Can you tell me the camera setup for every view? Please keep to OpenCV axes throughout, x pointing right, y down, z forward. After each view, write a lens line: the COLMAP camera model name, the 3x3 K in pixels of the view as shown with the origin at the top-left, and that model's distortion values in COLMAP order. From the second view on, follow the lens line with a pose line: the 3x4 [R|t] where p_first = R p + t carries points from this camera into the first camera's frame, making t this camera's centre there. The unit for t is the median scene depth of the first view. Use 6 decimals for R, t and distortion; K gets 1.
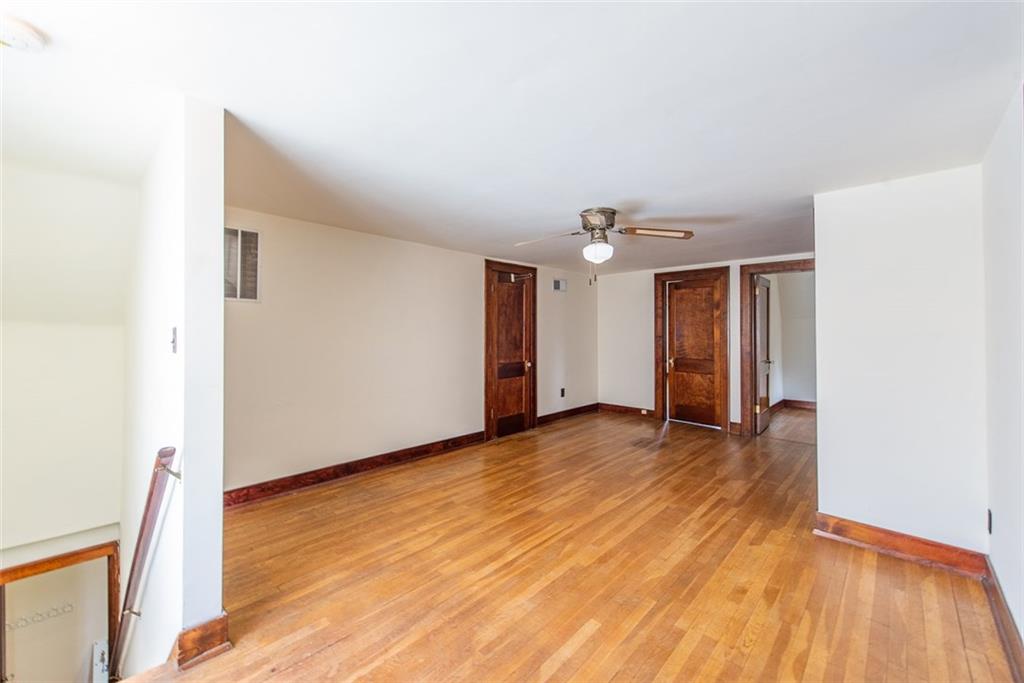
lens RADIAL K [[398.6, 0, 512.0], [0, 398.6, 324.4], [0, 0, 1]] dist [-0.000179, -0.000020]
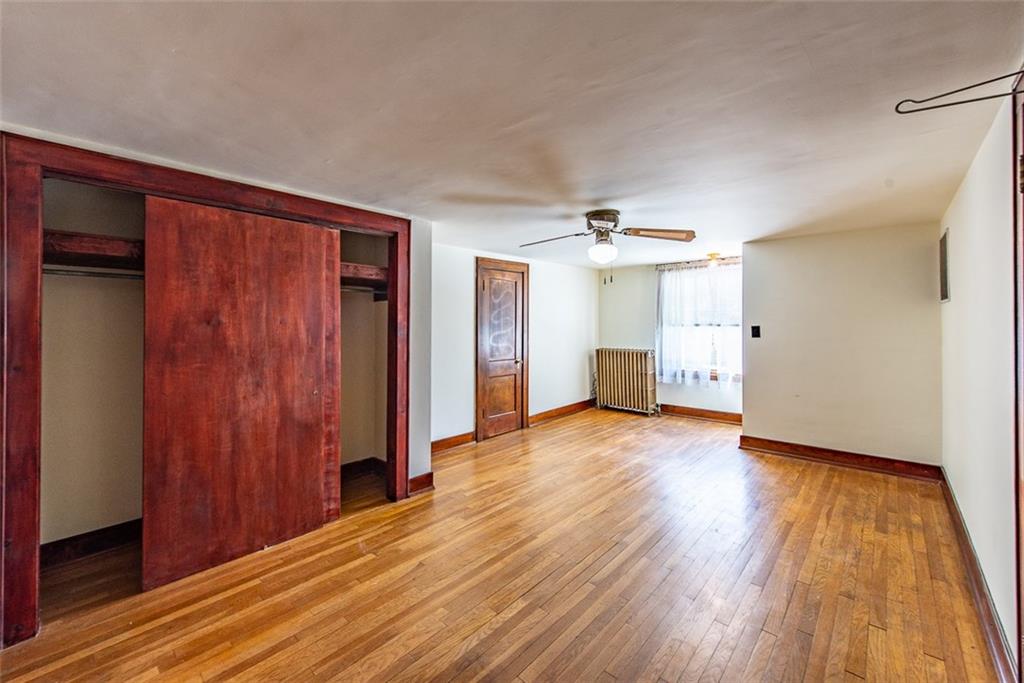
lens RADIAL K [[398.6, 0, 512.0], [0, 398.6, 324.4], [0, 0, 1]] dist [-0.000179, -0.000020]
pose [[-0.999808, -0.000377, -0.019577, 0.484910], [-0.000098, 0.999899, -0.014218, 0.016082], [0.019581, -0.014214, -0.999707, 2.070582]]
